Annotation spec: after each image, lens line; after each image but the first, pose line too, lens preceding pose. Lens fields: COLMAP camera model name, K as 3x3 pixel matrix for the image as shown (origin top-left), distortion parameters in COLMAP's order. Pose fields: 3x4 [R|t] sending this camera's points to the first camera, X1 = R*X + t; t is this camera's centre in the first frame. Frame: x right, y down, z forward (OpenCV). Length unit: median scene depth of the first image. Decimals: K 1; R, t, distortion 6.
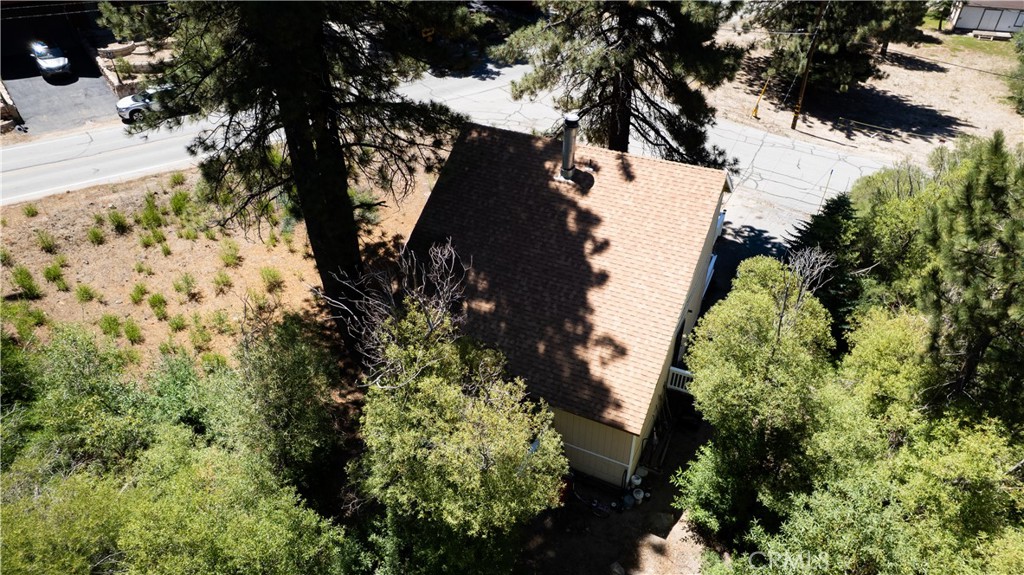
lens RADIAL K [[658.8, 0, 526.7], [0, 658.8, 288.0], [0, 0, 1]] dist [-0.105209, 0.091416]
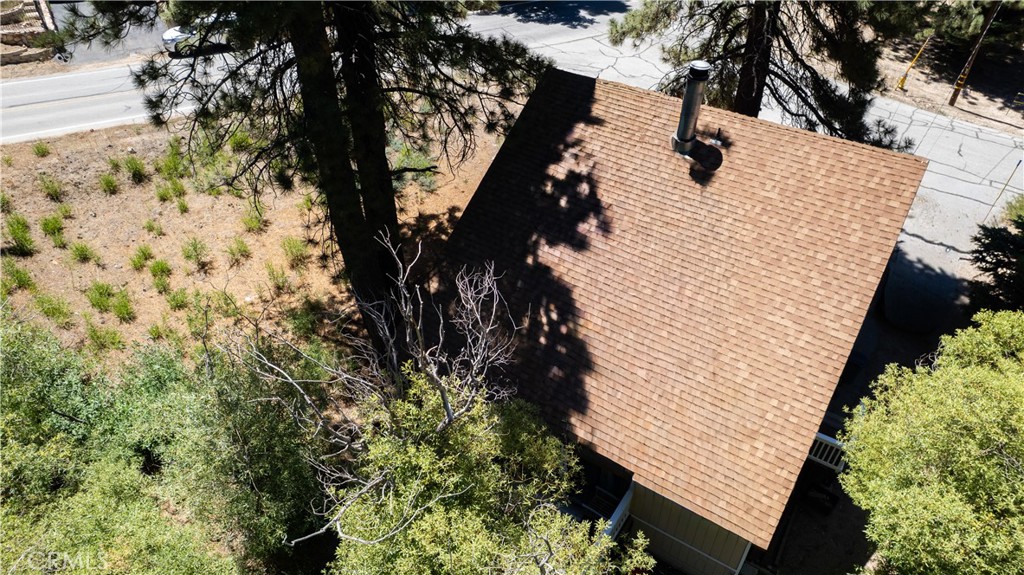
lens RADIAL K [[658.8, 0, 526.7], [0, 658.8, 288.0], [0, 0, 1]] dist [-0.105209, 0.091416]
pose [[0.990793, 0.083810, -0.106321, -0.015458], [-0.077819, 0.995202, 0.059302, -0.042184], [0.110781, -0.050483, 0.992562, 0.229171]]
